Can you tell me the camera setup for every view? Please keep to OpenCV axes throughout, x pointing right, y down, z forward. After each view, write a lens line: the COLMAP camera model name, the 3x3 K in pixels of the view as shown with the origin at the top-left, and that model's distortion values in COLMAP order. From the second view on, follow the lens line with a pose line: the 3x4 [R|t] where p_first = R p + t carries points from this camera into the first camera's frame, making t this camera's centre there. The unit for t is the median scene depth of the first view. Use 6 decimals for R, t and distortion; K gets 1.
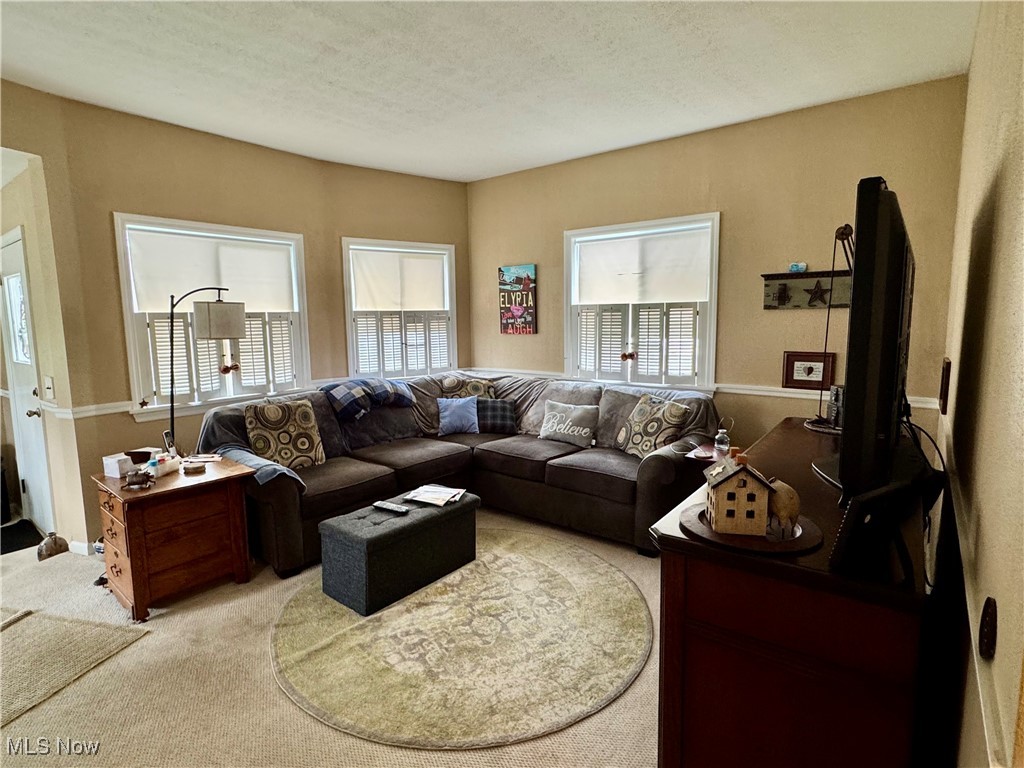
lens RADIAL K [[542.7, 0, 511.5], [0, 542.7, 385.5], [0, 0, 1]] dist [-0.020534, -0.000929]
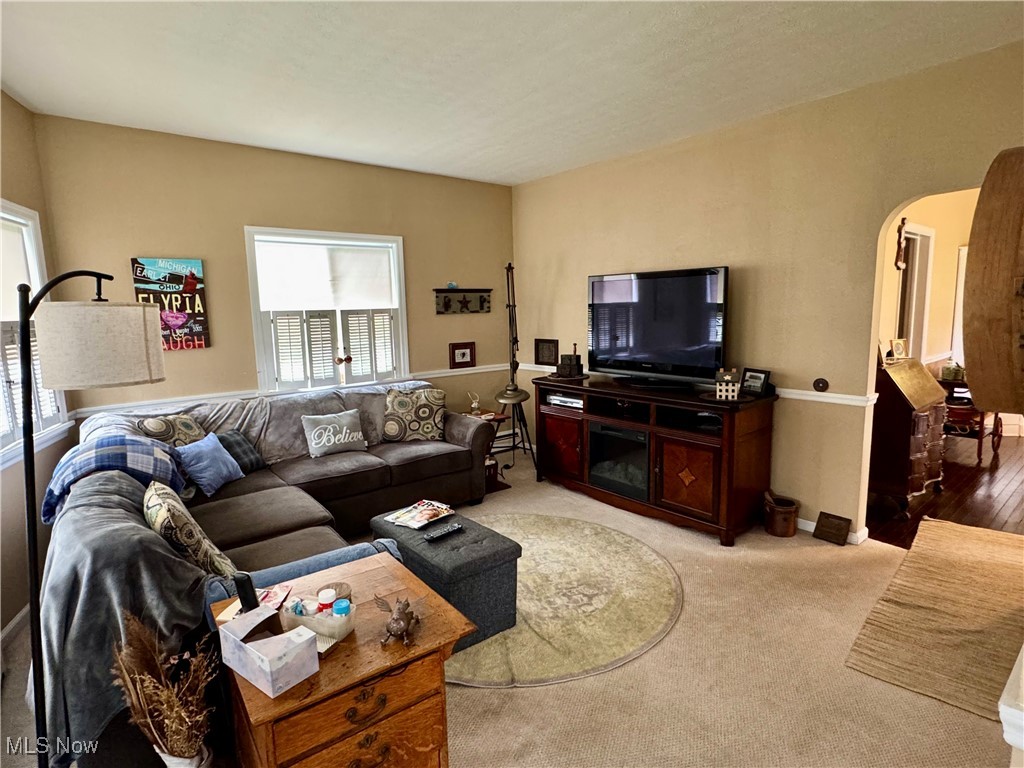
lens RADIAL K [[542.7, 0, 514.2], [0, 542.7, 383.0], [0, 0, 1]] dist [-0.020534, -0.000929]
pose [[0.198869, -0.126855, 0.971781, -0.729797], [0.141109, 0.984961, 0.099699, -0.067166], [-0.969814, 0.117300, 0.213779, 0.458301]]
